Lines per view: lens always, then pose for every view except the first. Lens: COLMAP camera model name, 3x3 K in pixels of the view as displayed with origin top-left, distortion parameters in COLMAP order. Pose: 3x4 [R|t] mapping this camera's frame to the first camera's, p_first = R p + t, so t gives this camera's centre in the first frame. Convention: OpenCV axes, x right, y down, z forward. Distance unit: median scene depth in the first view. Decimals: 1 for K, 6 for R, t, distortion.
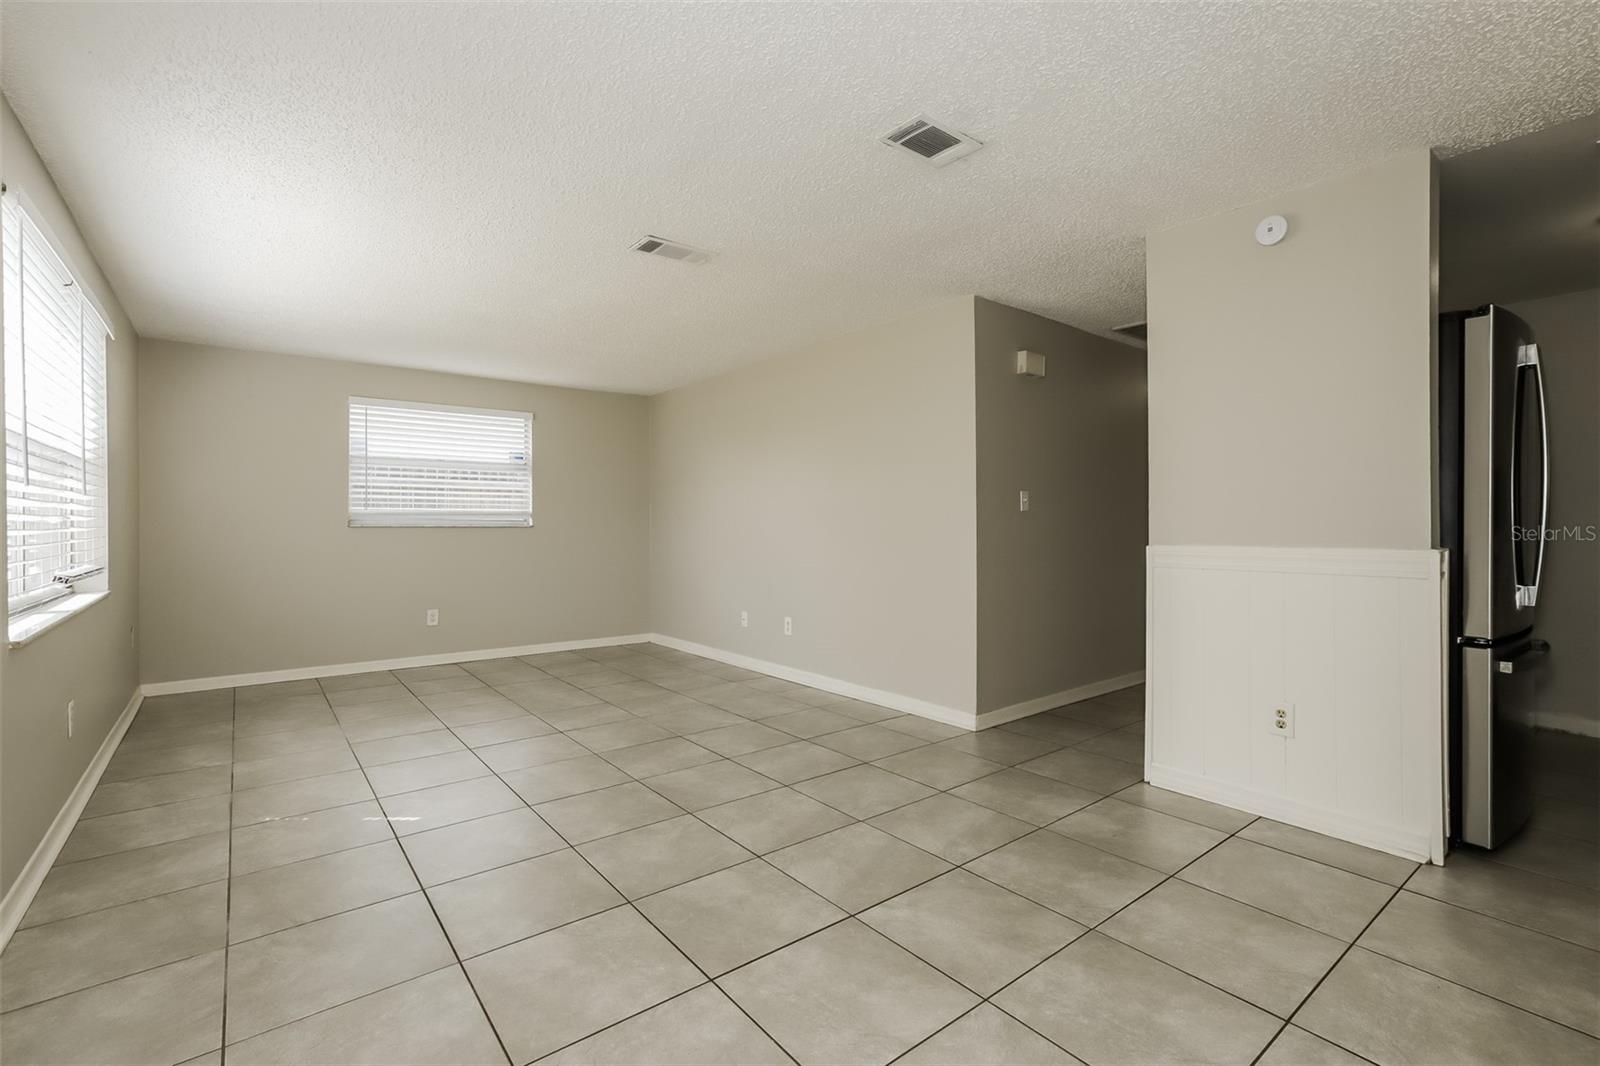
lens RADIAL K [[731.7, 0, 800.2], [0, 731.7, 528.3], [0, 0, 1]] dist [0.000466, 0.000040]
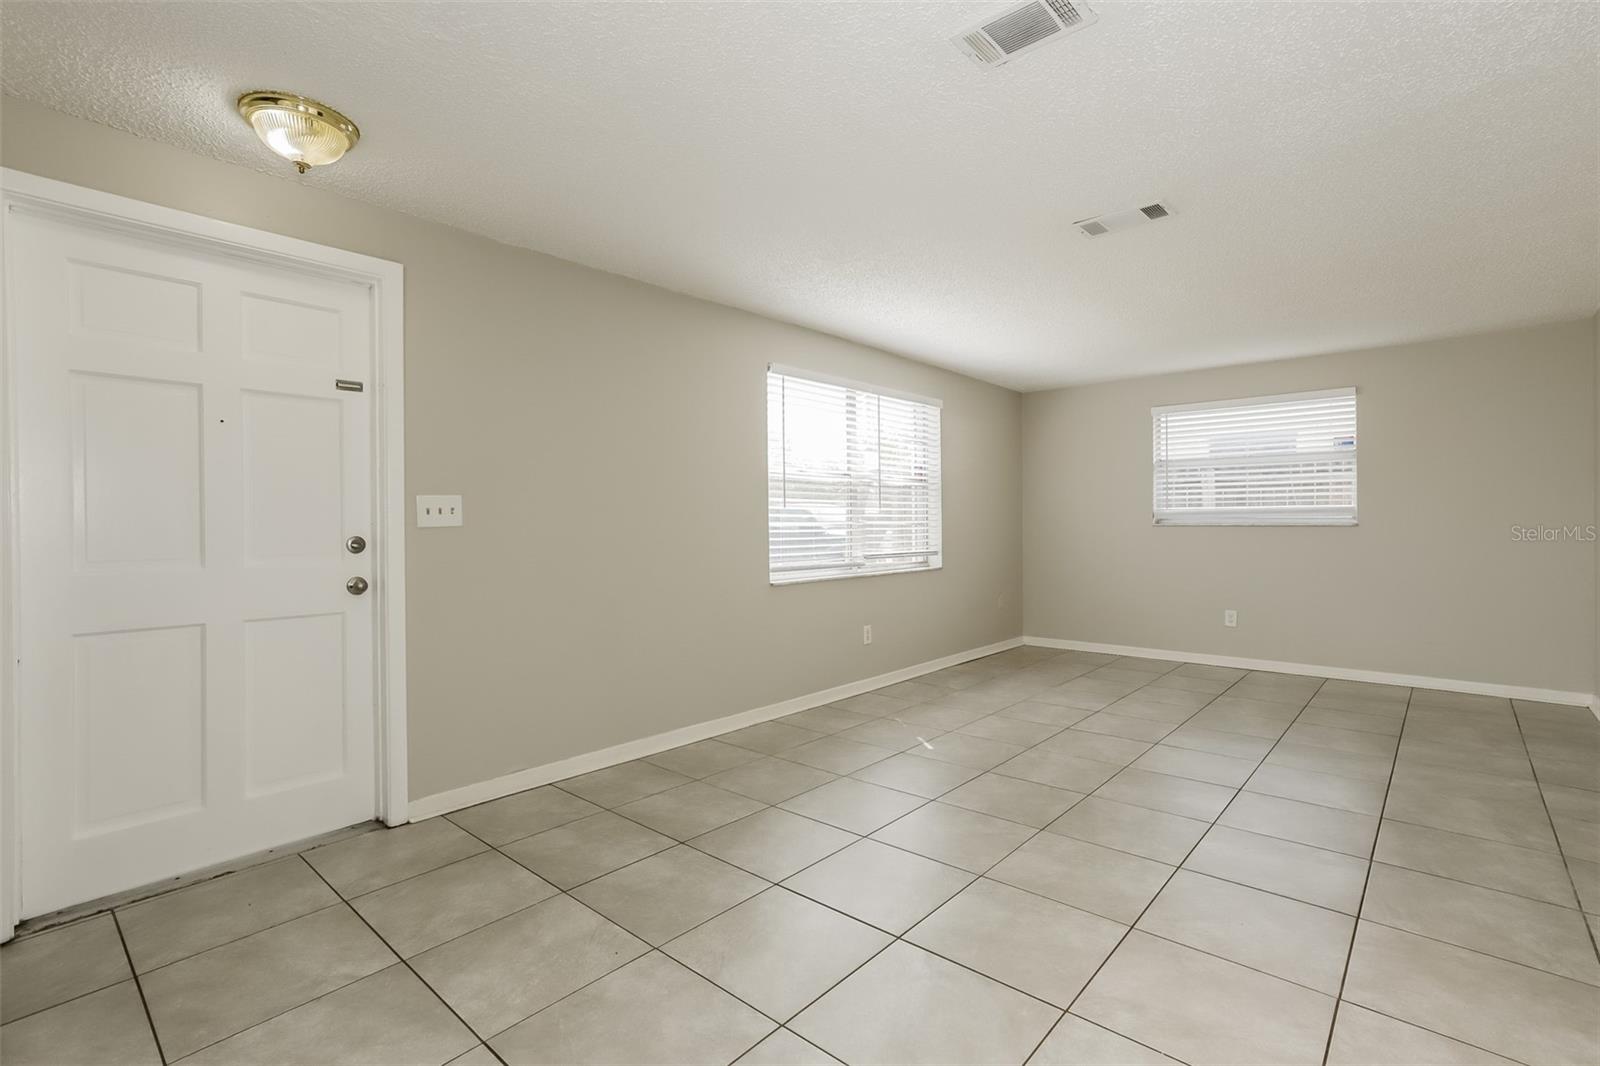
lens RADIAL K [[731.7, 0, 801.8], [0, 731.7, 529.6], [0, 0, 1]] dist [0.000466, 0.000040]
pose [[0.192490, 0.006879, -0.981275, 0.345871], [-0.001463, 0.999976, 0.006723, -0.002506], [0.981298, 0.000142, 0.192496, 0.248081]]
